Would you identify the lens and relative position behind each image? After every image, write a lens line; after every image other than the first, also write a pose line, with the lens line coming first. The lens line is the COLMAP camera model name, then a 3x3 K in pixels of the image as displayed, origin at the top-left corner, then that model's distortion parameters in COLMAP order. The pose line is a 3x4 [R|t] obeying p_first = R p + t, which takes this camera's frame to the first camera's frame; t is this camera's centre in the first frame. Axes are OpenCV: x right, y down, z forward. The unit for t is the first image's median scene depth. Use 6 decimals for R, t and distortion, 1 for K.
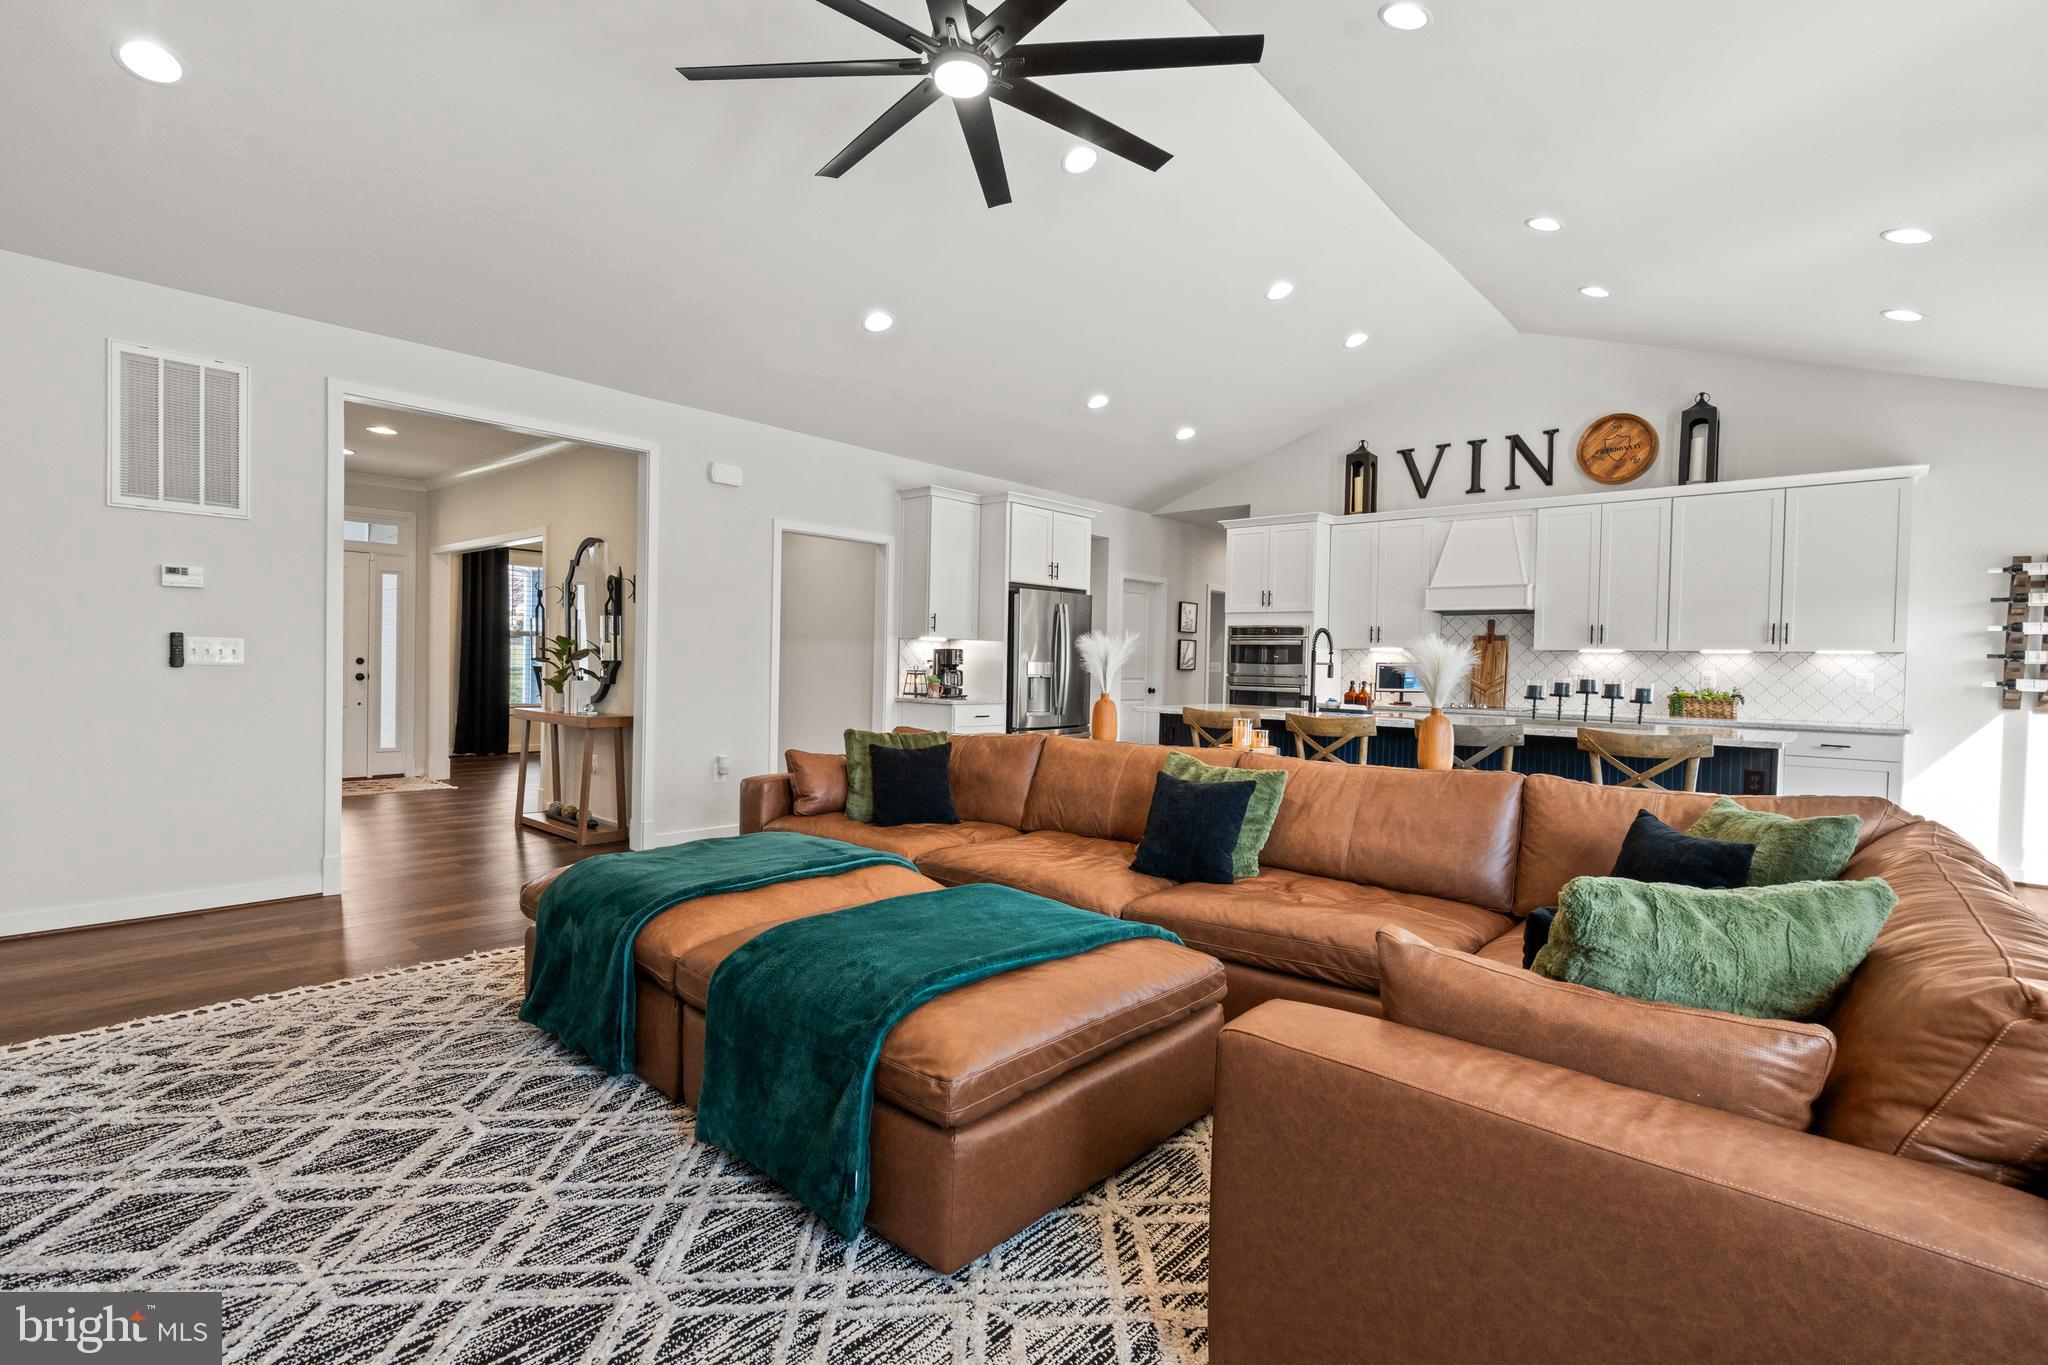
lens RADIAL K [[924.4, 0, 1016.0], [0, 924.4, 682.4], [0, 0, 1]] dist [-0.003946, 0.001412]
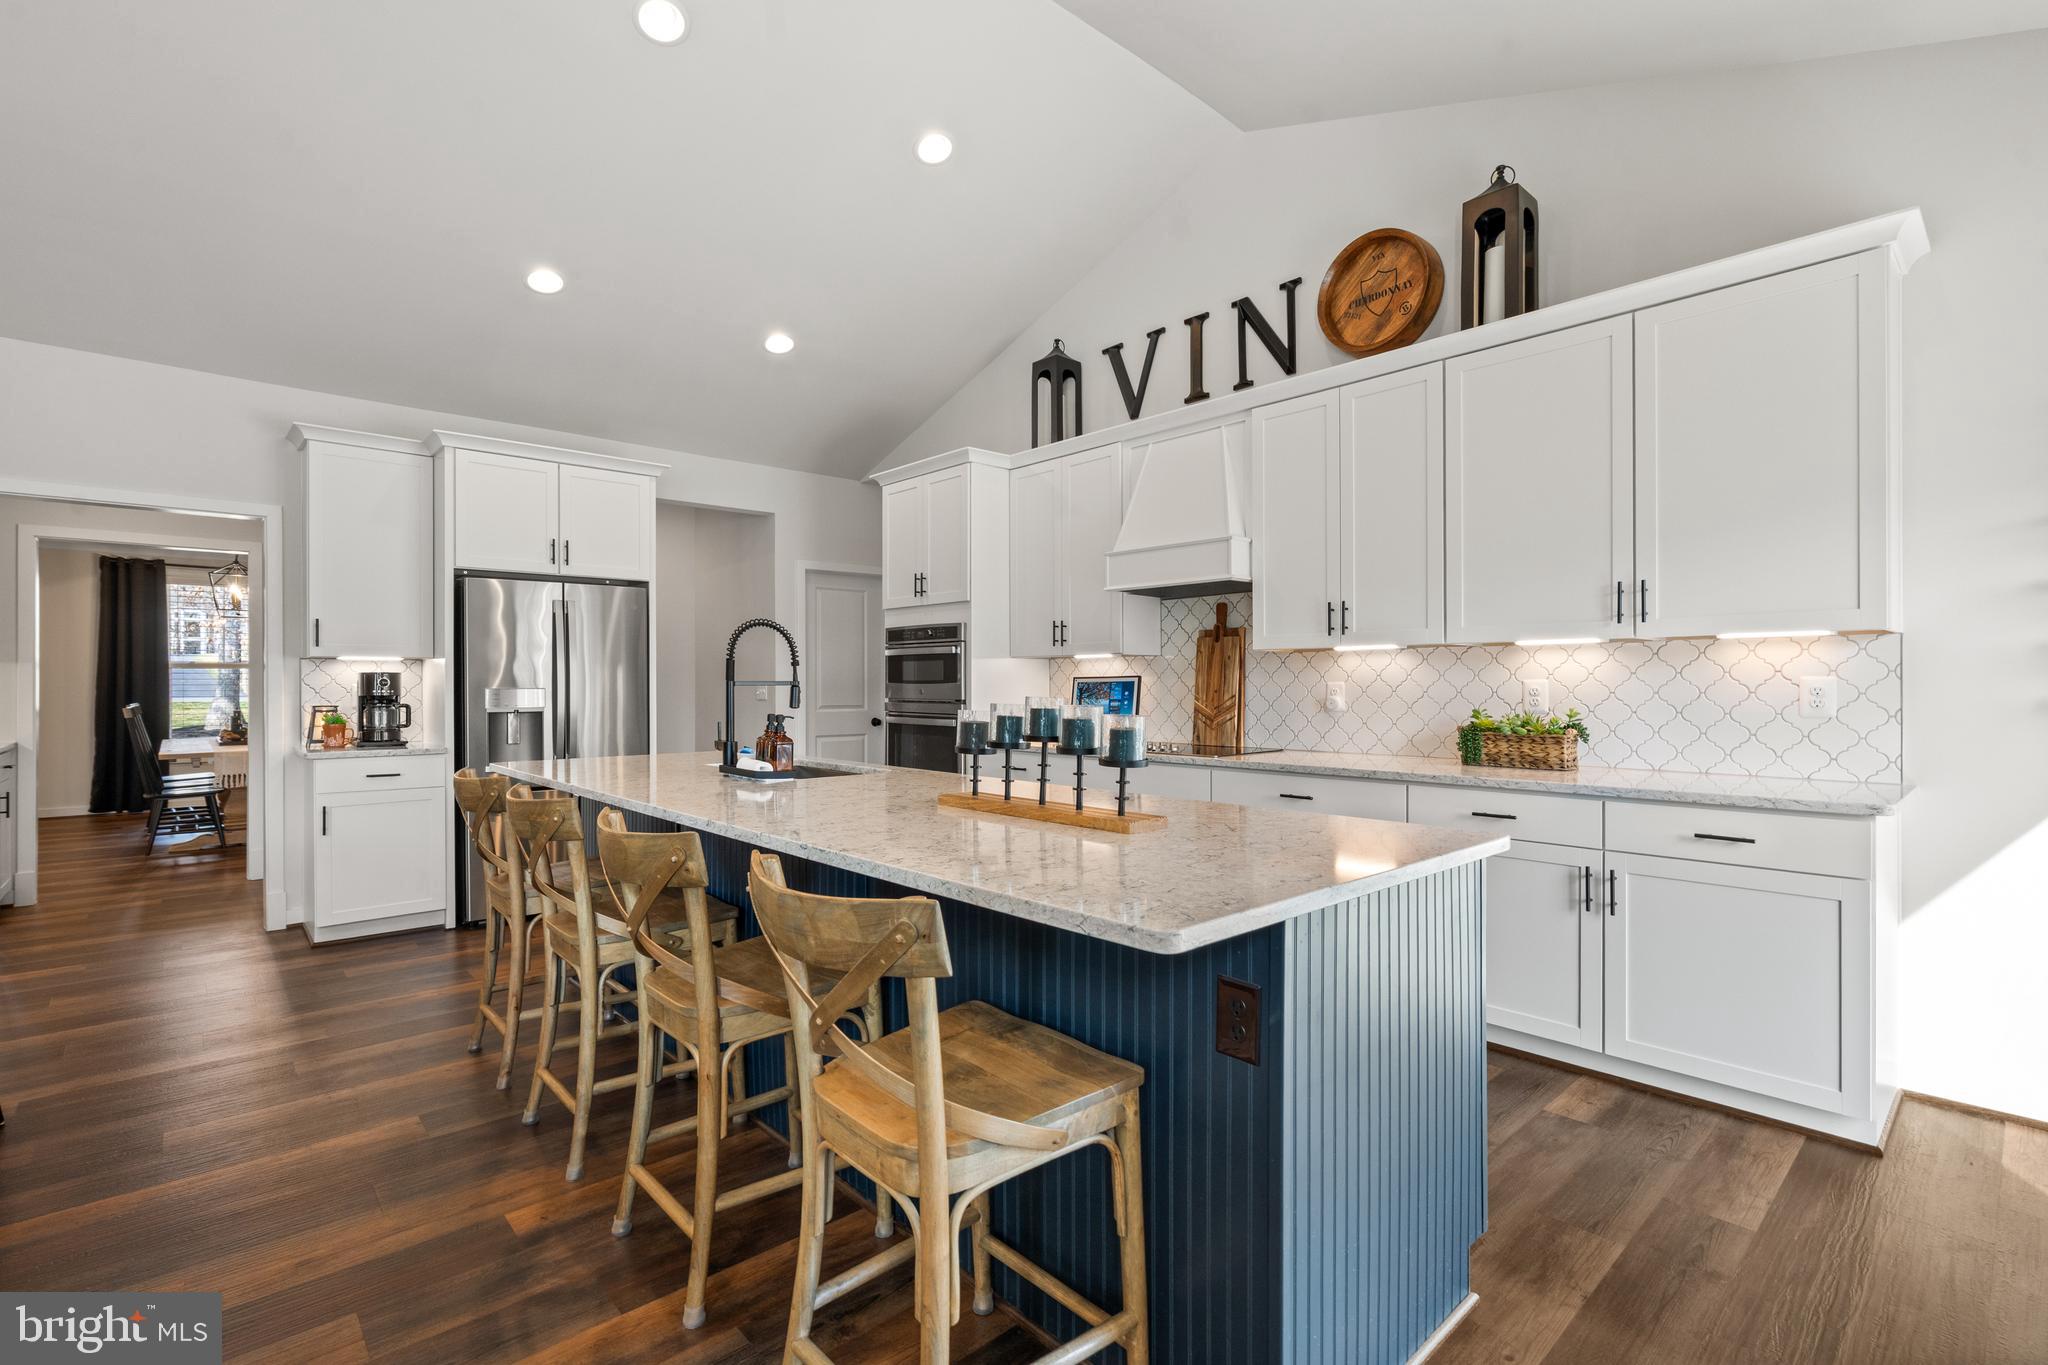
lens RADIAL K [[924.4, 0, 1019.6], [0, 924.4, 677.4], [0, 0, 1]] dist [-0.003946, 0.001412]
pose [[0.993746, -0.023906, -0.109072, 0.481337], [0.020593, 0.999295, -0.031400, -0.002446], [0.109746, 0.028957, 0.993538, 0.409296]]
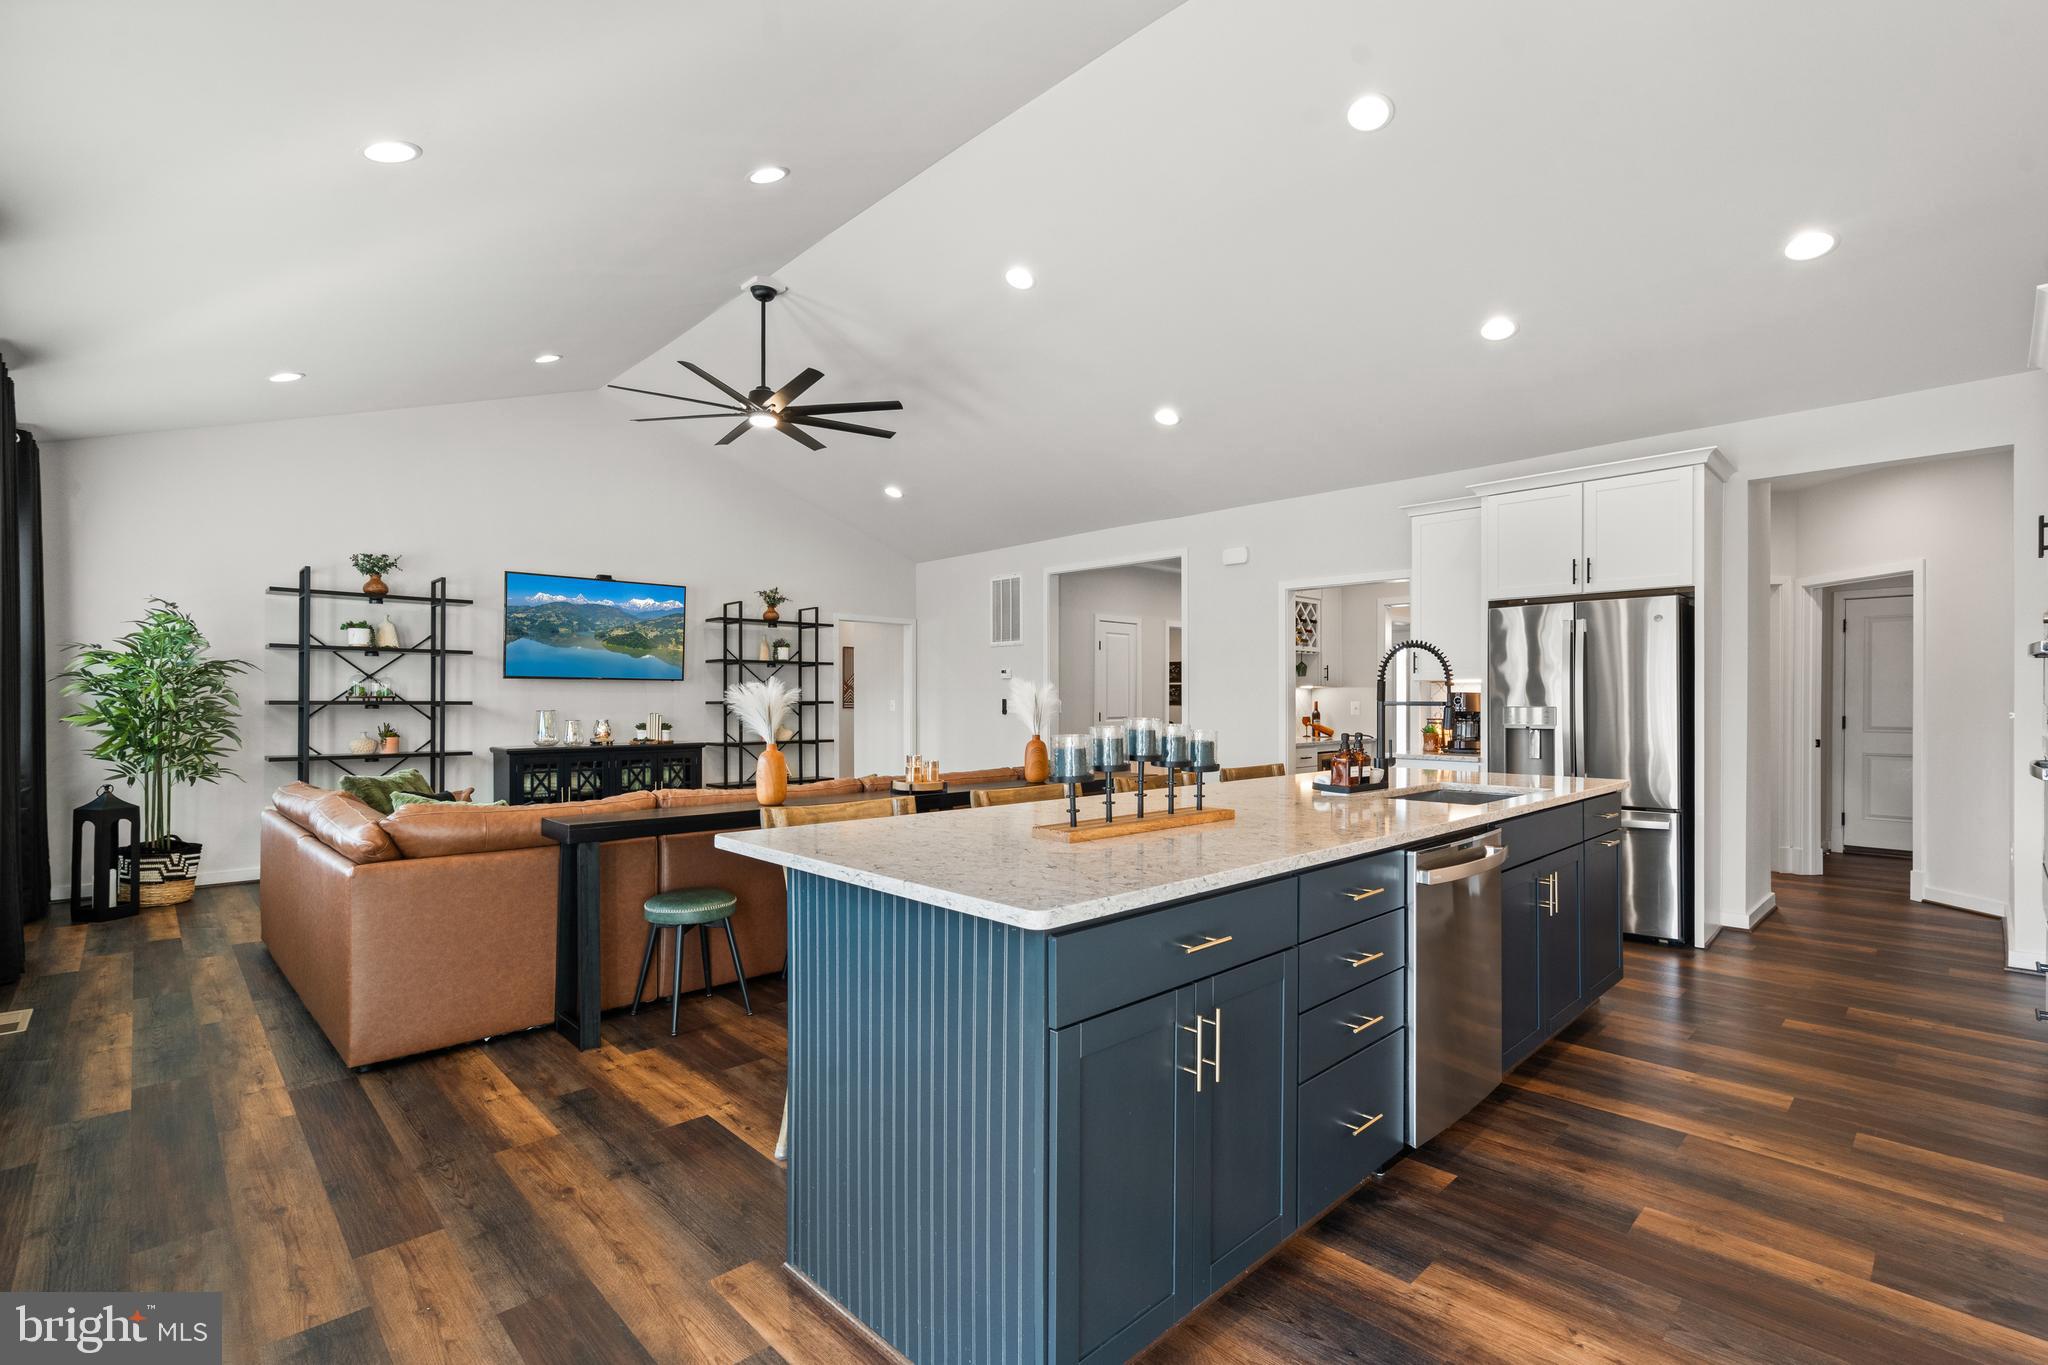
lens RADIAL K [[924.4, 0, 1015.7], [0, 924.4, 693.6], [0, 0, 1]] dist [-0.003946, 0.001412]
pose [[-0.057041, -0.028318, -0.997970, 0.792539], [-0.024219, 0.999343, -0.026973, -0.004040], [0.998078, 0.022632, -0.057689, 0.687298]]
